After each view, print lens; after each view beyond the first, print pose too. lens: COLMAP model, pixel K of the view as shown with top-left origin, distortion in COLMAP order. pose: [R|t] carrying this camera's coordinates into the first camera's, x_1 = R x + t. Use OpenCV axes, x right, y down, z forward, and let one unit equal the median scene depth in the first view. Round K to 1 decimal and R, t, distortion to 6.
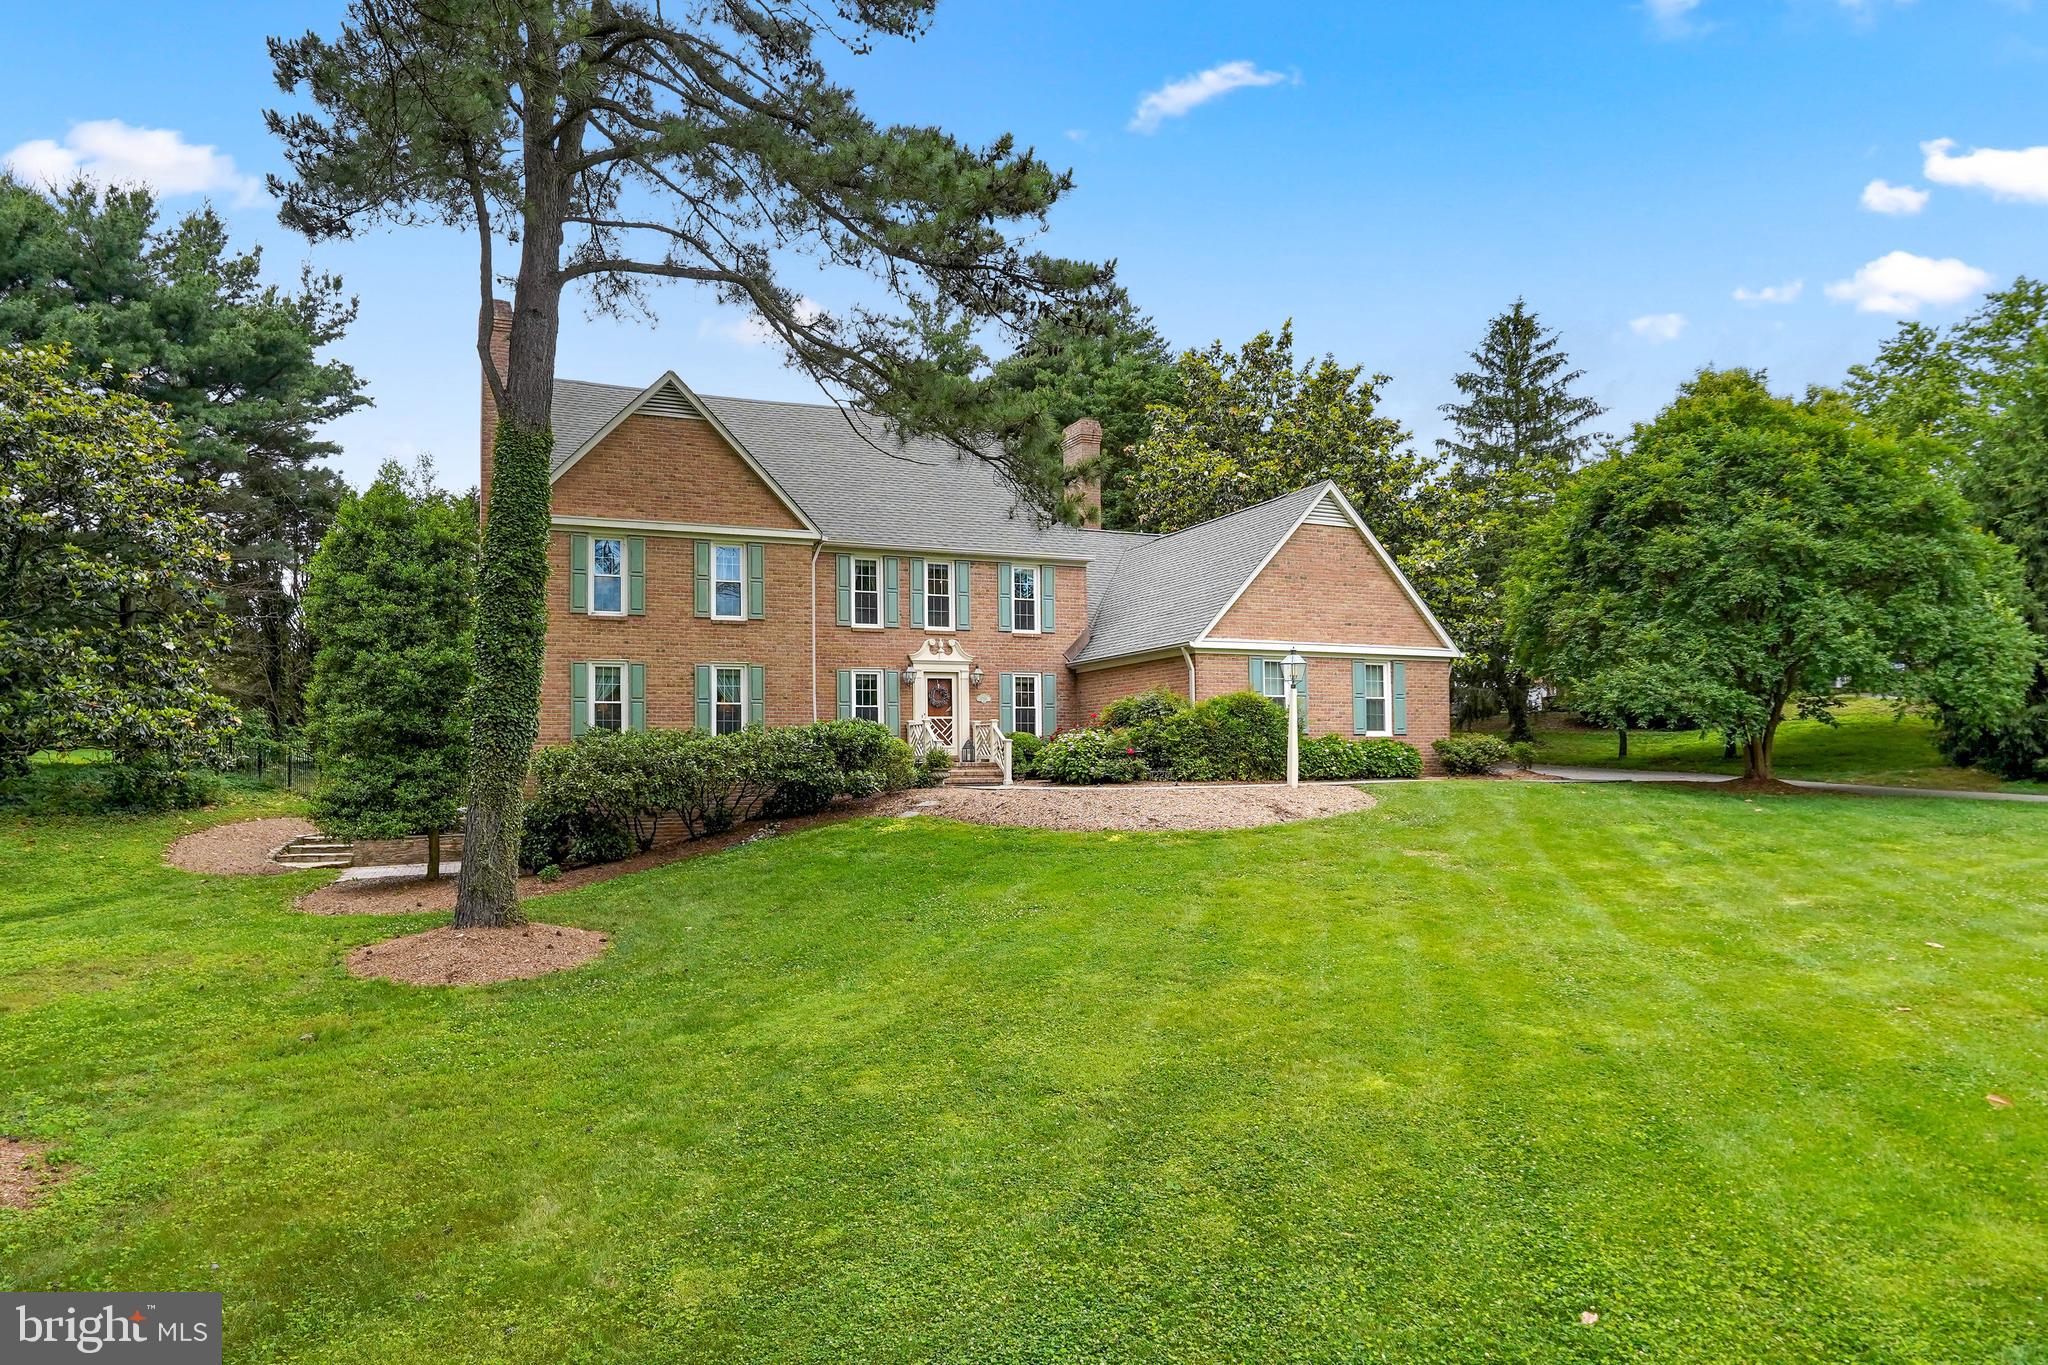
lens RADIAL K [[976.6, 0, 1014.2], [0, 976.6, 645.5], [0, 0, 1]] dist [-0.044957, 0.015165]
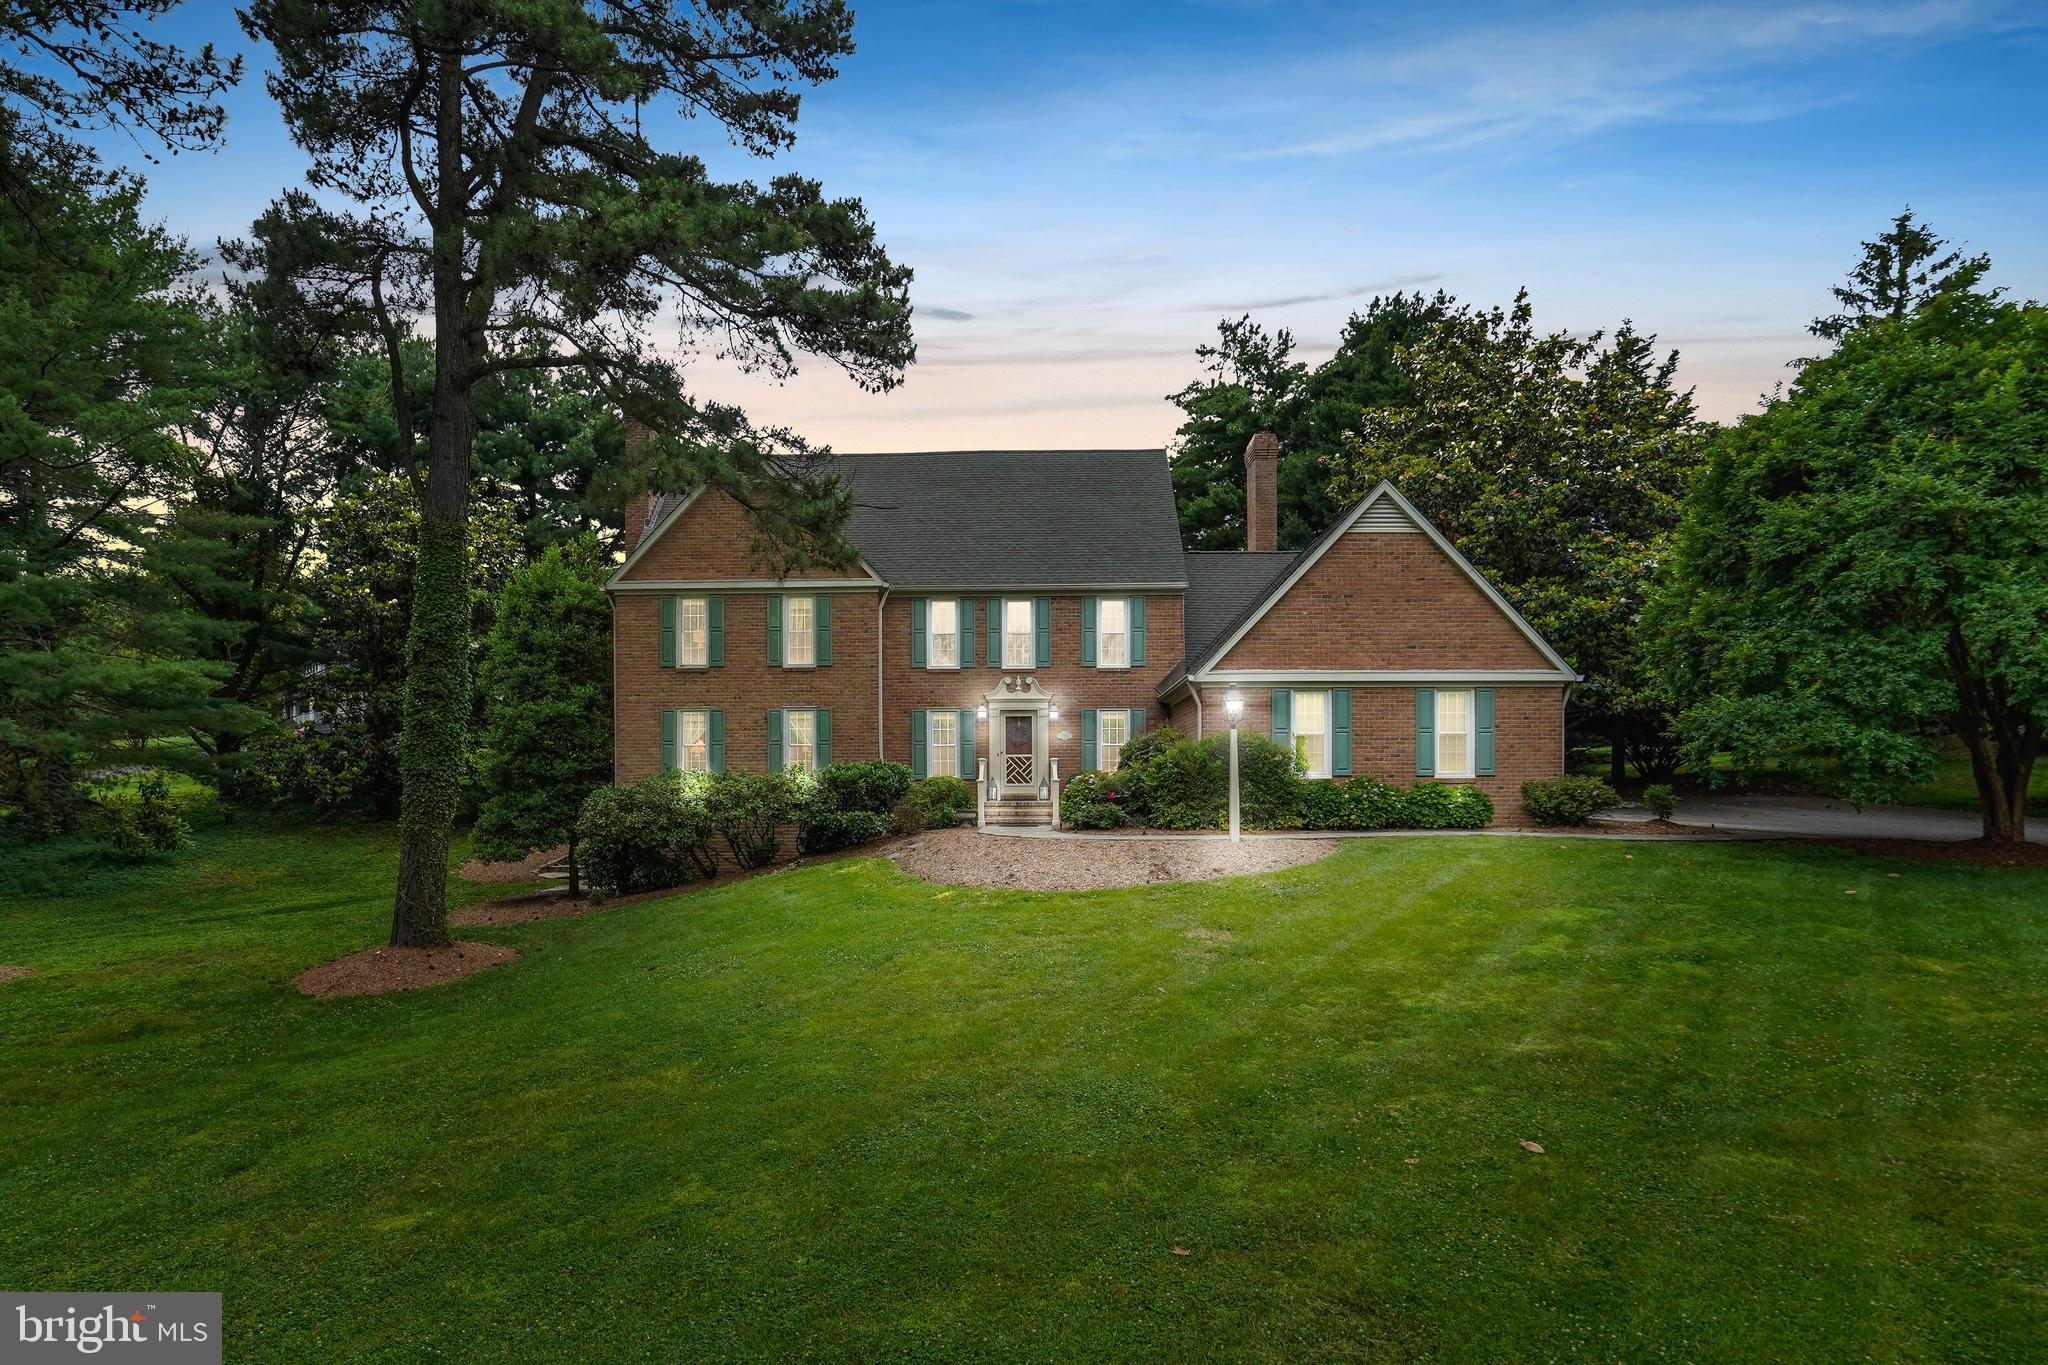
lens RADIAL K [[943.9, 0, 1024.6], [0, 943.9, 699.8], [0, 0, 1]] dist [-0.018875, 0.000262]
pose [[0.938412, -0.023691, -0.344706, 0.311188], [0.033215, 0.999212, 0.021749, -0.004691], [0.343919, -0.031858, 0.938459, 0.108840]]
